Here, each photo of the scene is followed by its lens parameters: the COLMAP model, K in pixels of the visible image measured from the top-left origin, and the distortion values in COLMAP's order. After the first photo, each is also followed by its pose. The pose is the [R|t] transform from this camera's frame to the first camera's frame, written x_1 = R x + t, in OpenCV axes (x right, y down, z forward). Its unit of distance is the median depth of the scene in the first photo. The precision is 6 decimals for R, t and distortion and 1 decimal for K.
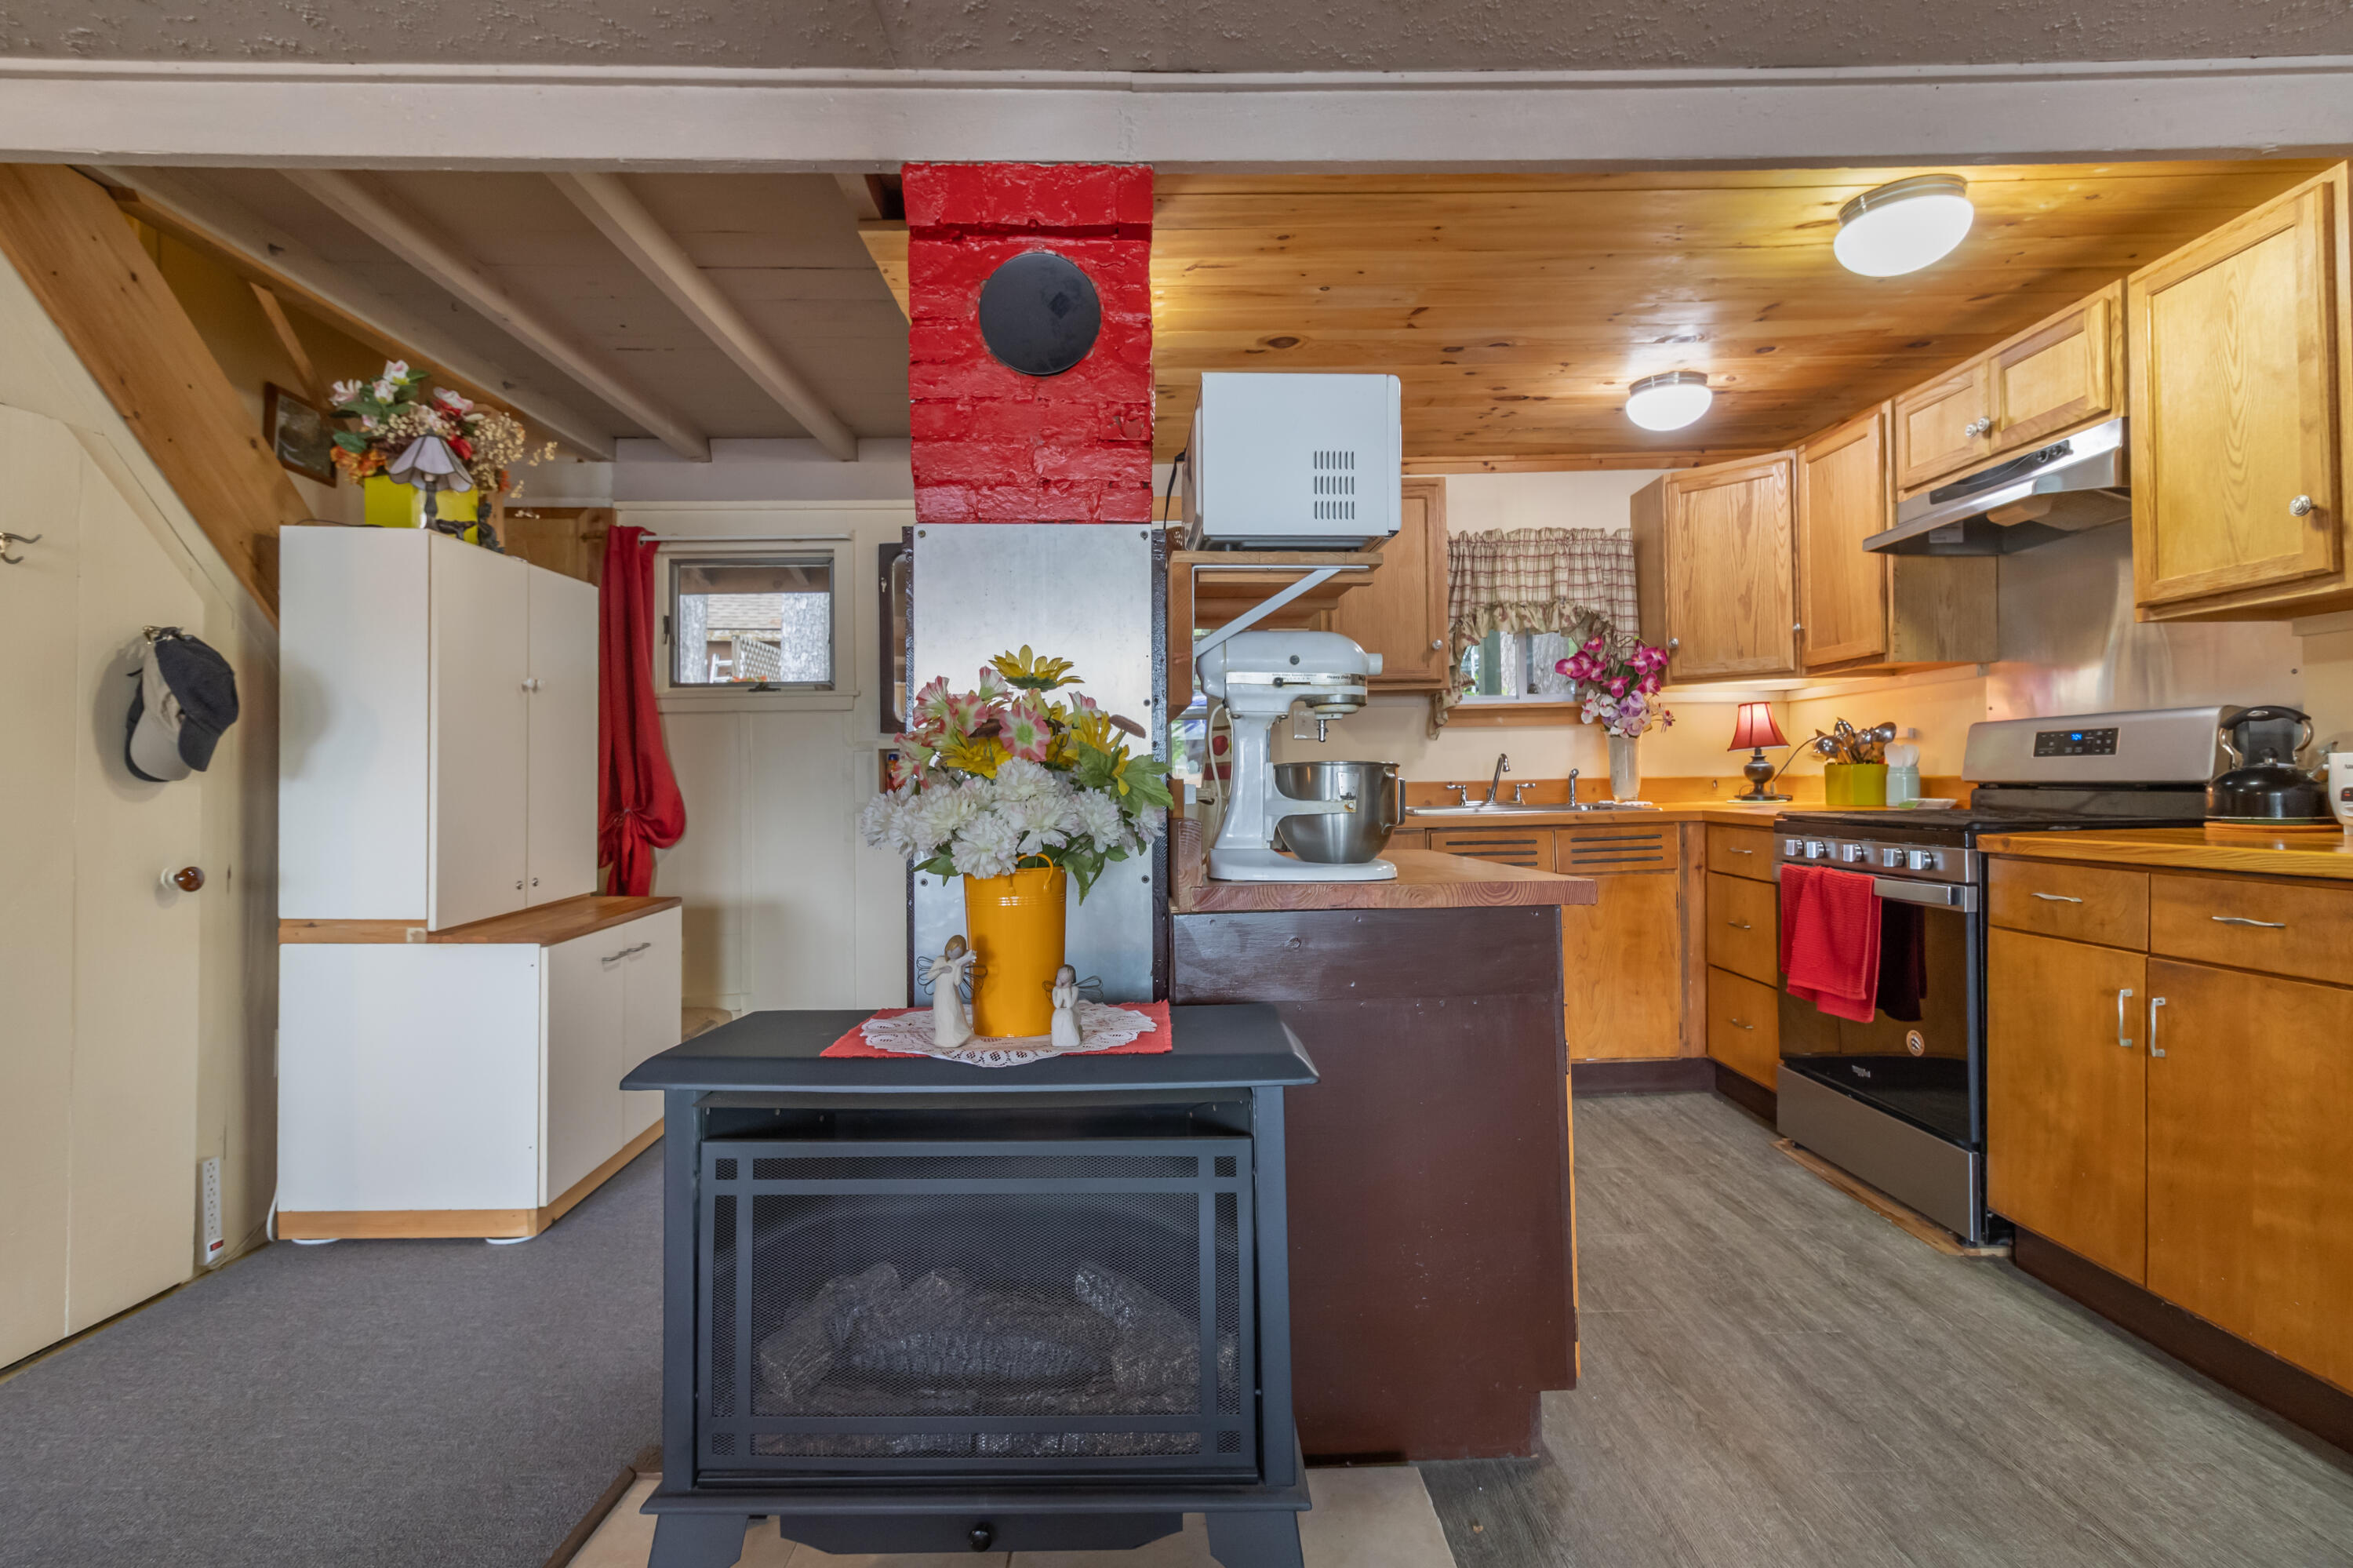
lens RADIAL K [[1120.9, 0, 1175.7], [0, 1120.9, 776.9], [0, 0, 1]] dist [-0.000422, -0.000168]
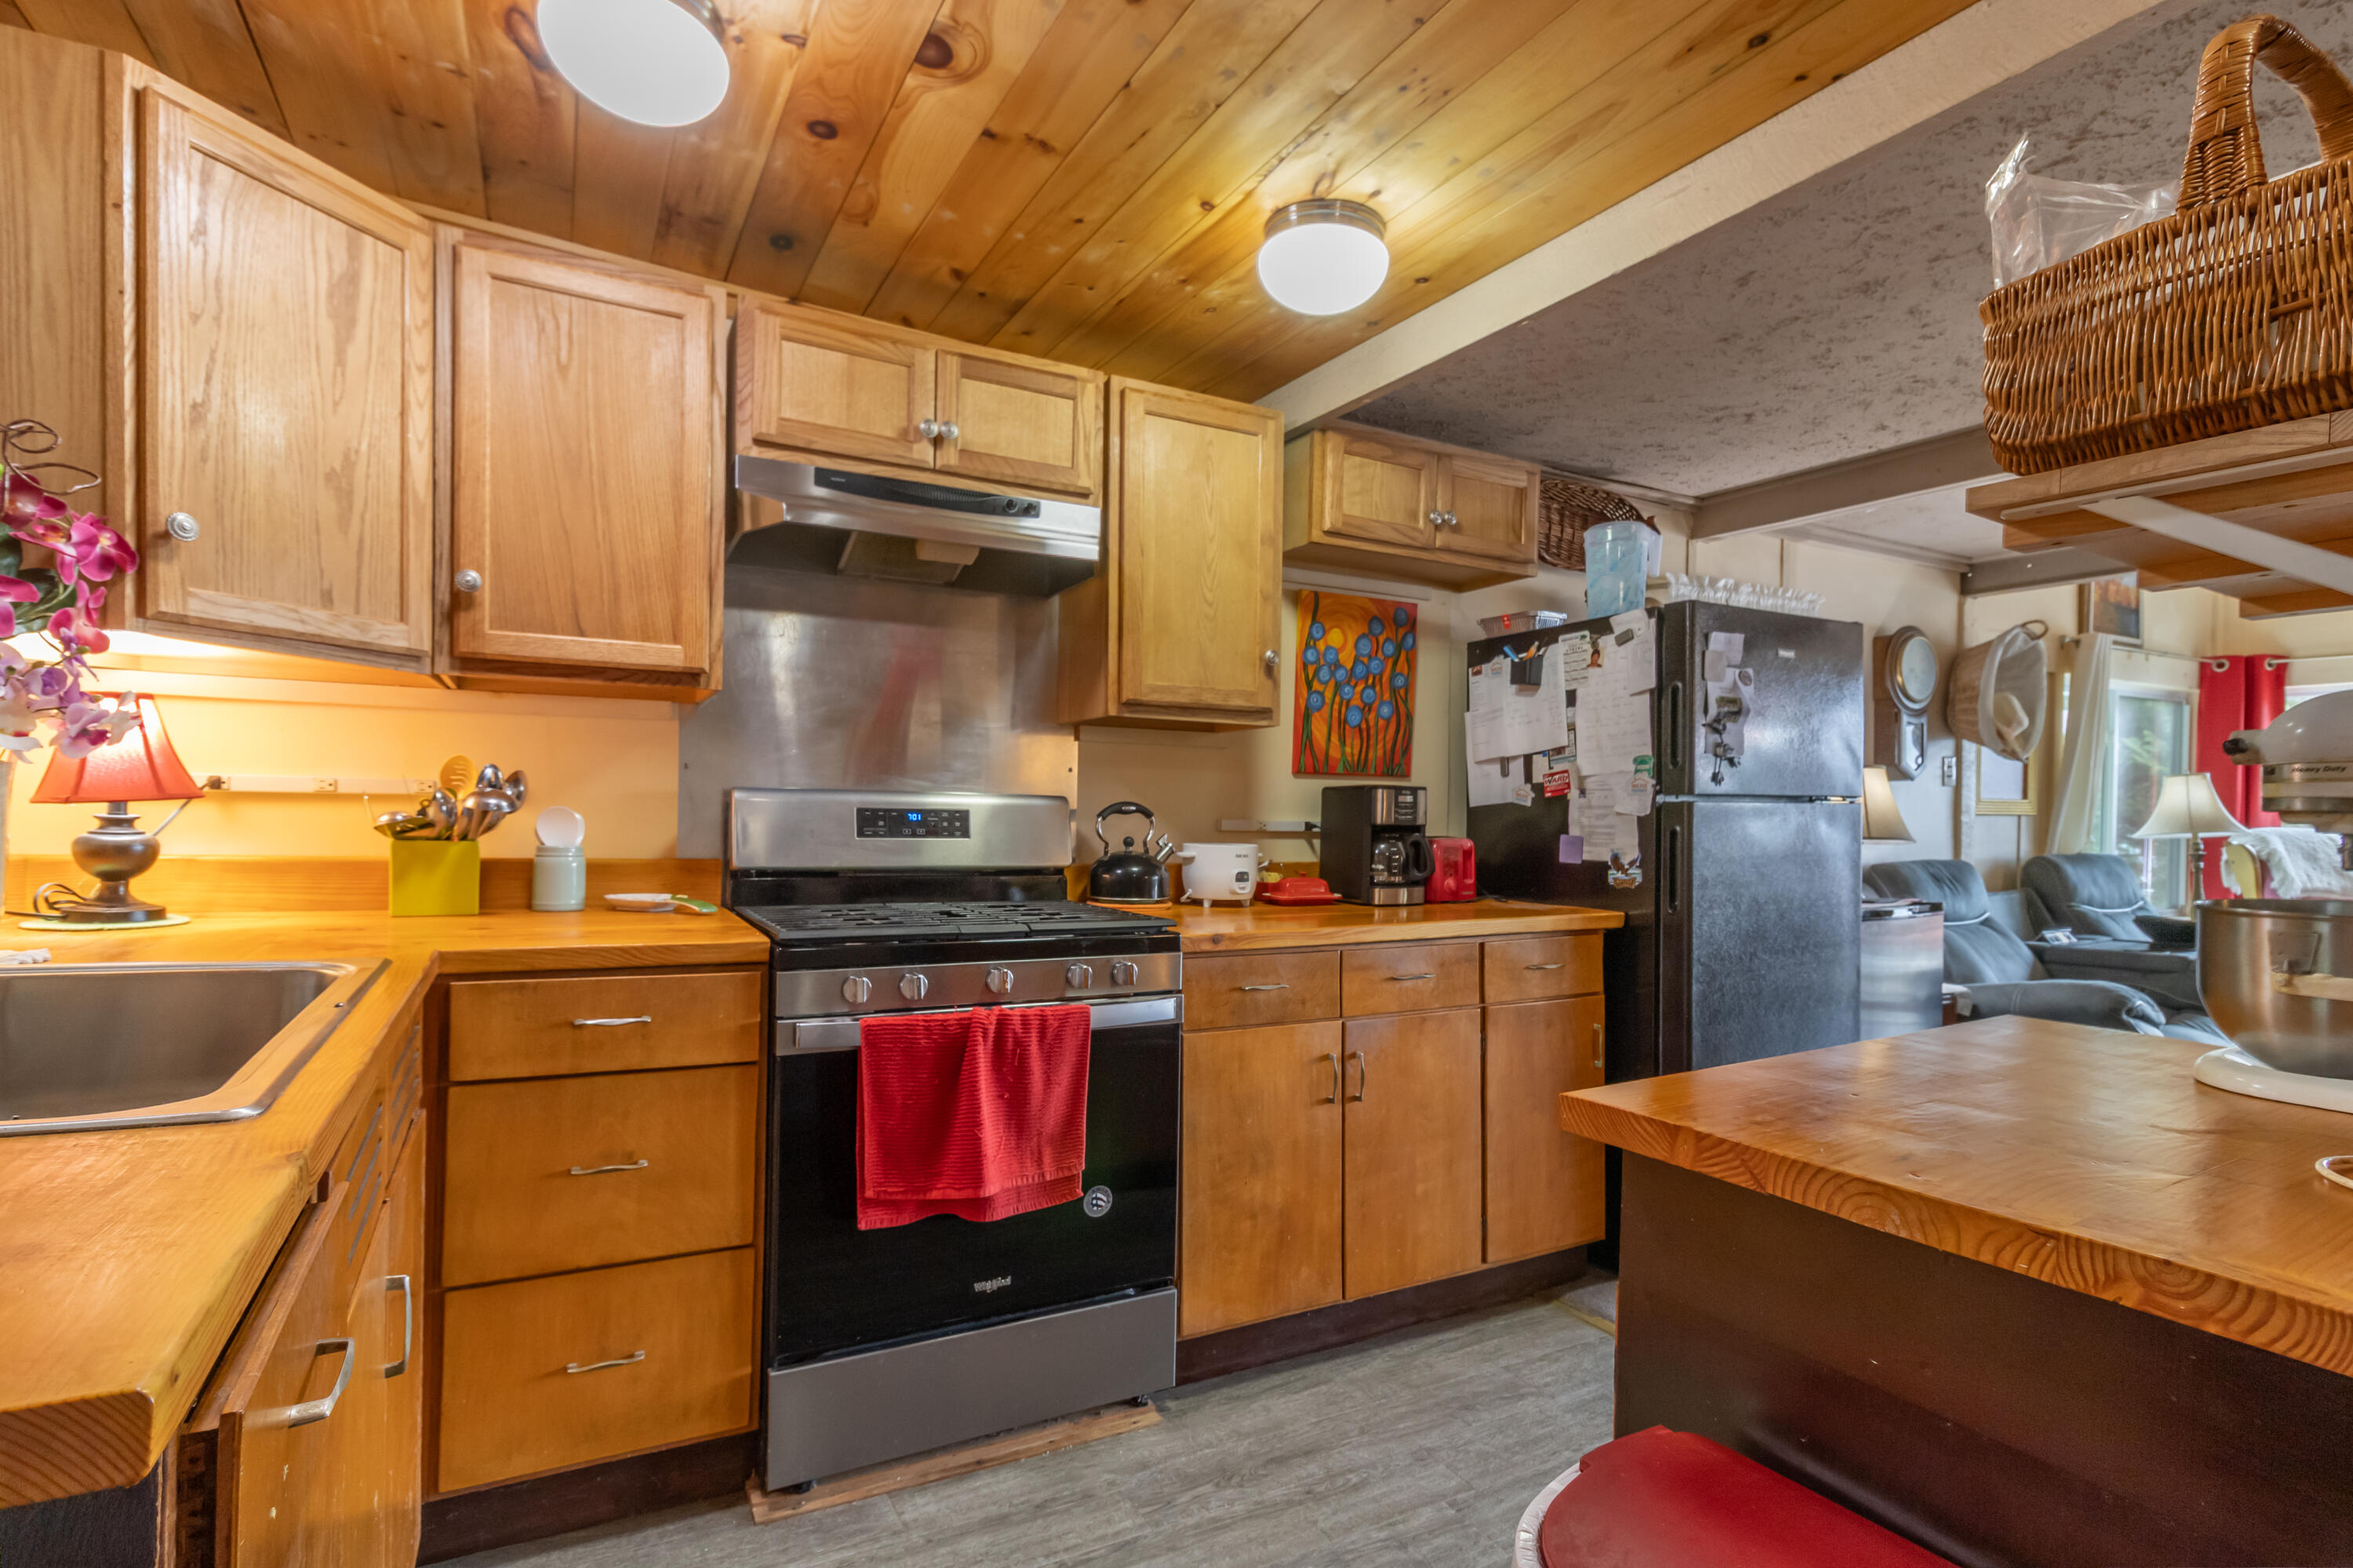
lens RADIAL K [[1138.7, 0, 1168.1], [0, 1138.7, 819.8], [0, 0, 1]] dist [0.003894, 0.000416]
pose [[-0.460969, -0.004936, 0.887403, -0.071203], [-0.017079, 0.999849, -0.003310, -0.028080], [-0.887252, -0.016682, -0.460983, 1.036819]]
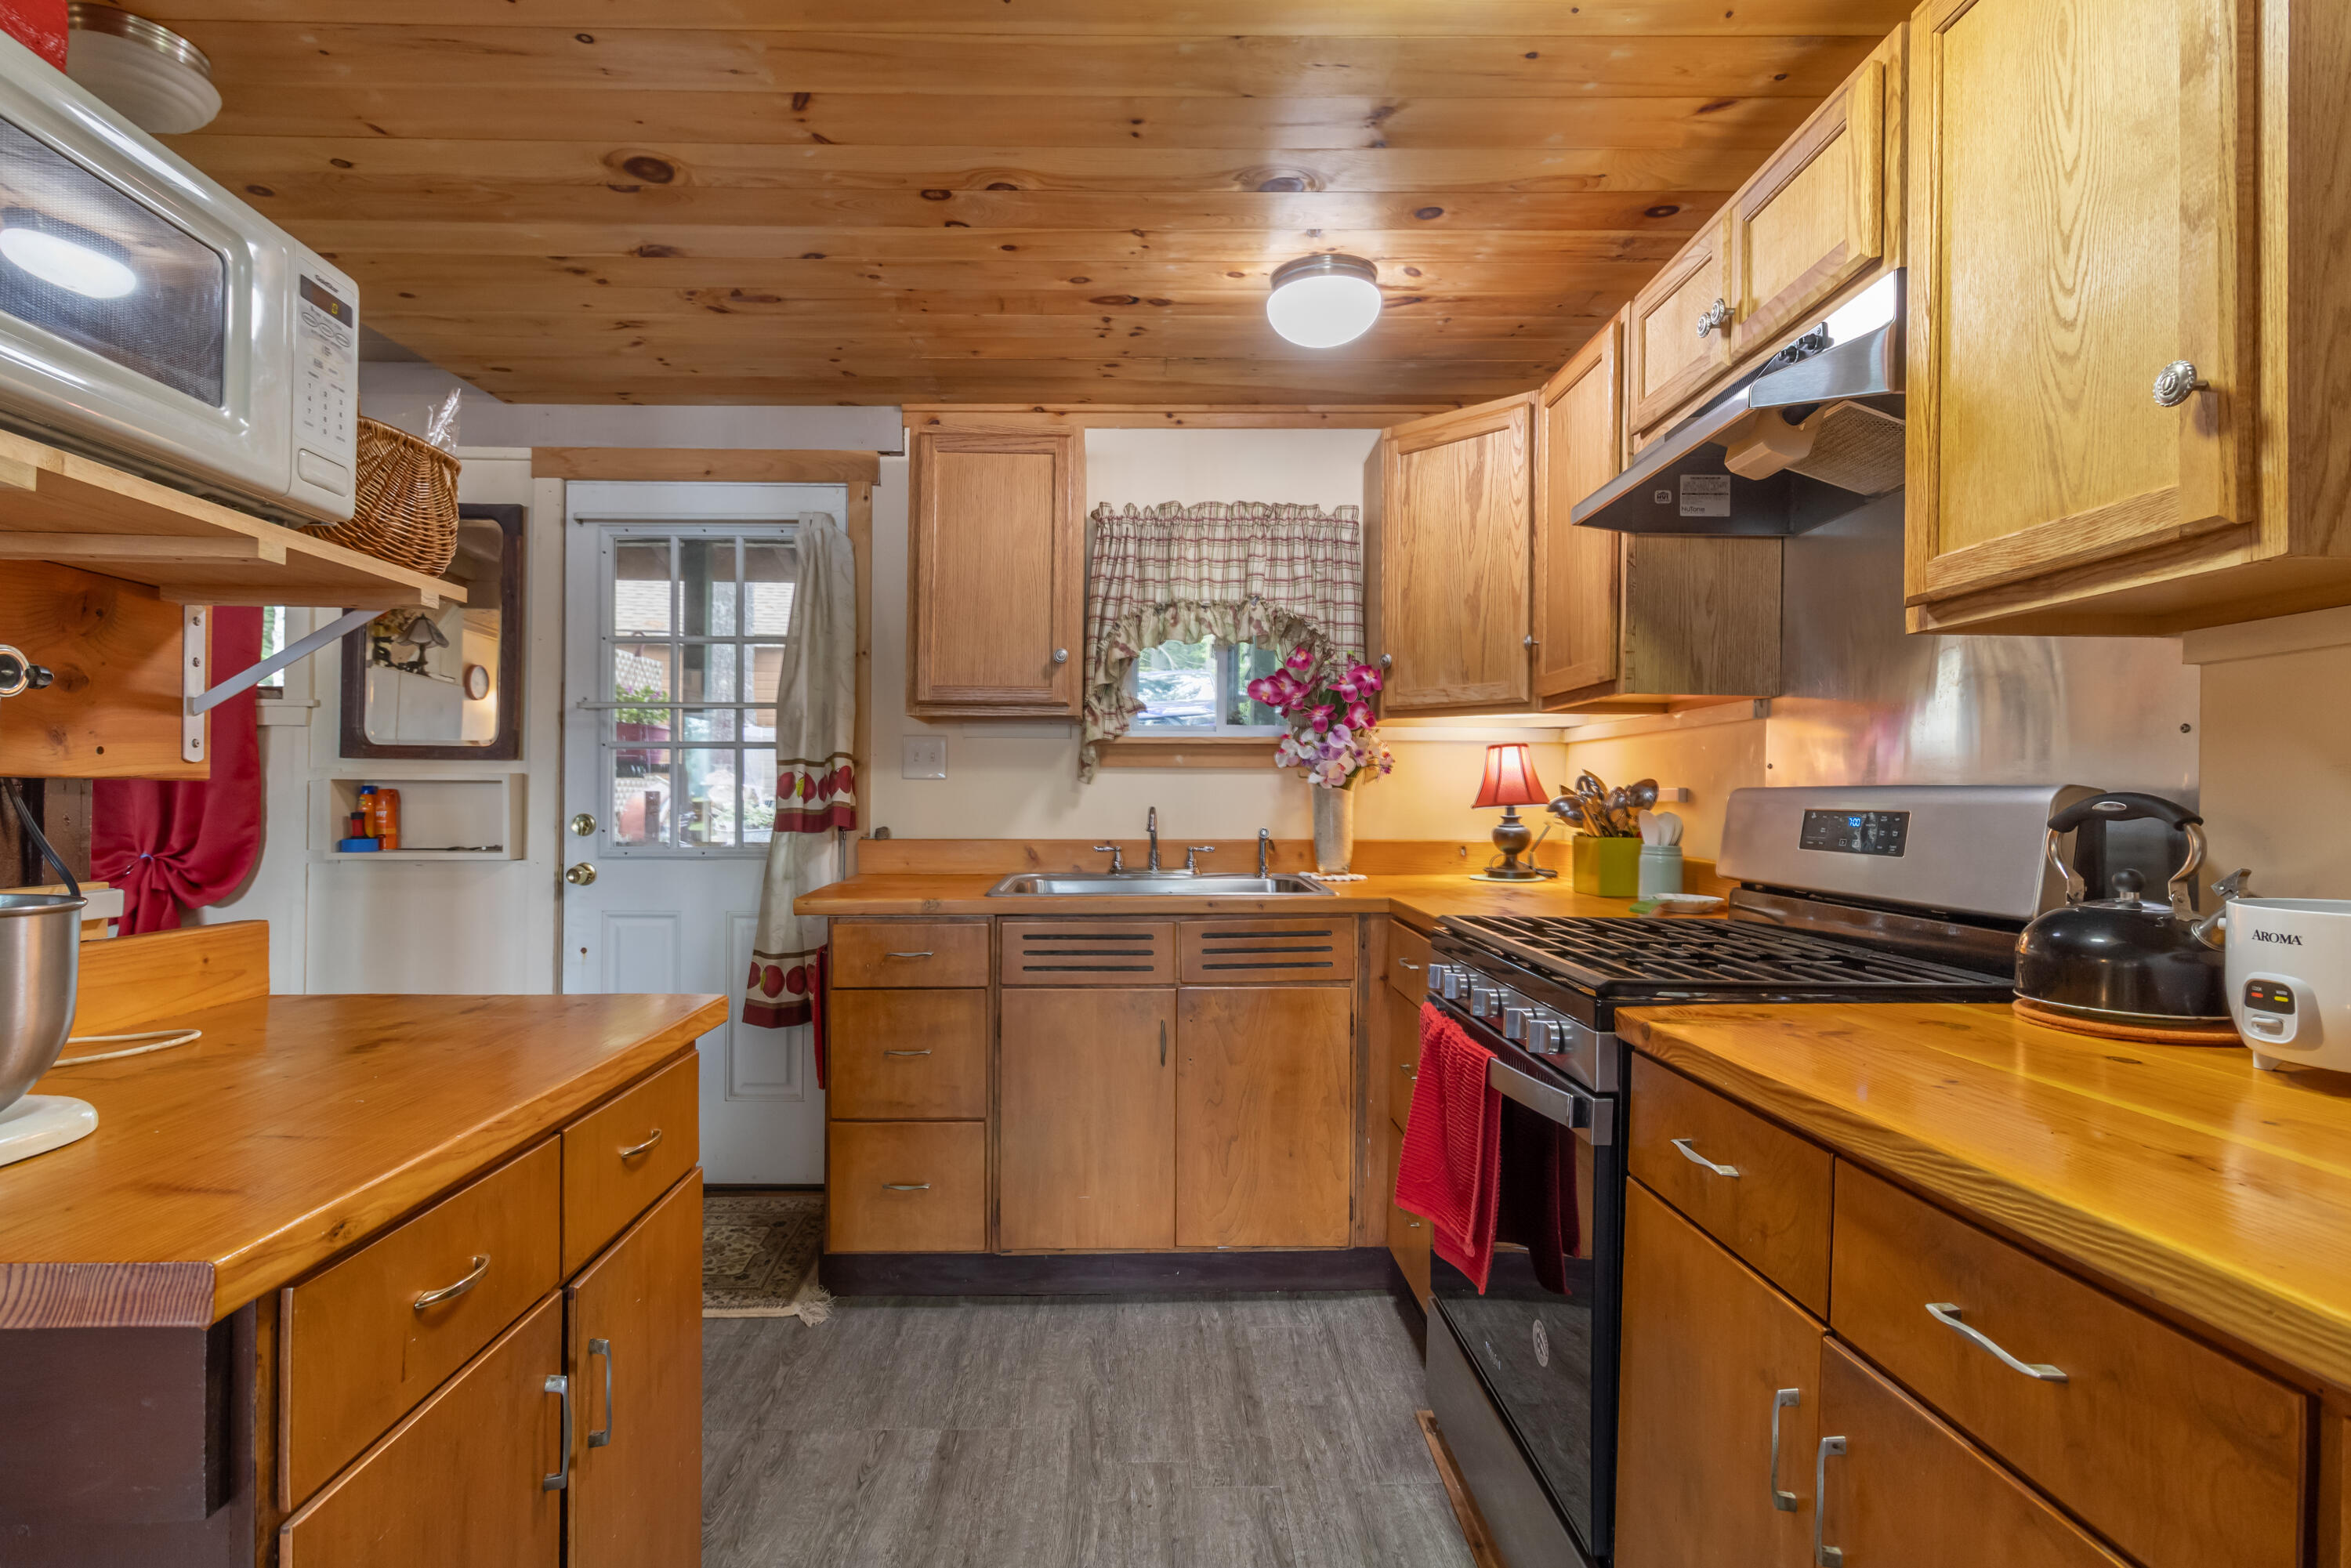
lens RADIAL K [[1127.0, 0, 1161.6], [0, 1127.0, 796.3], [0, 0, 1]] dist [0.000550, 0.000140]
pose [[0.999727, 0.022690, 0.005553, 0.350133], [-0.022712, 0.999734, 0.004002, -0.036574], [-0.005461, -0.004127, 0.999977, 0.318319]]
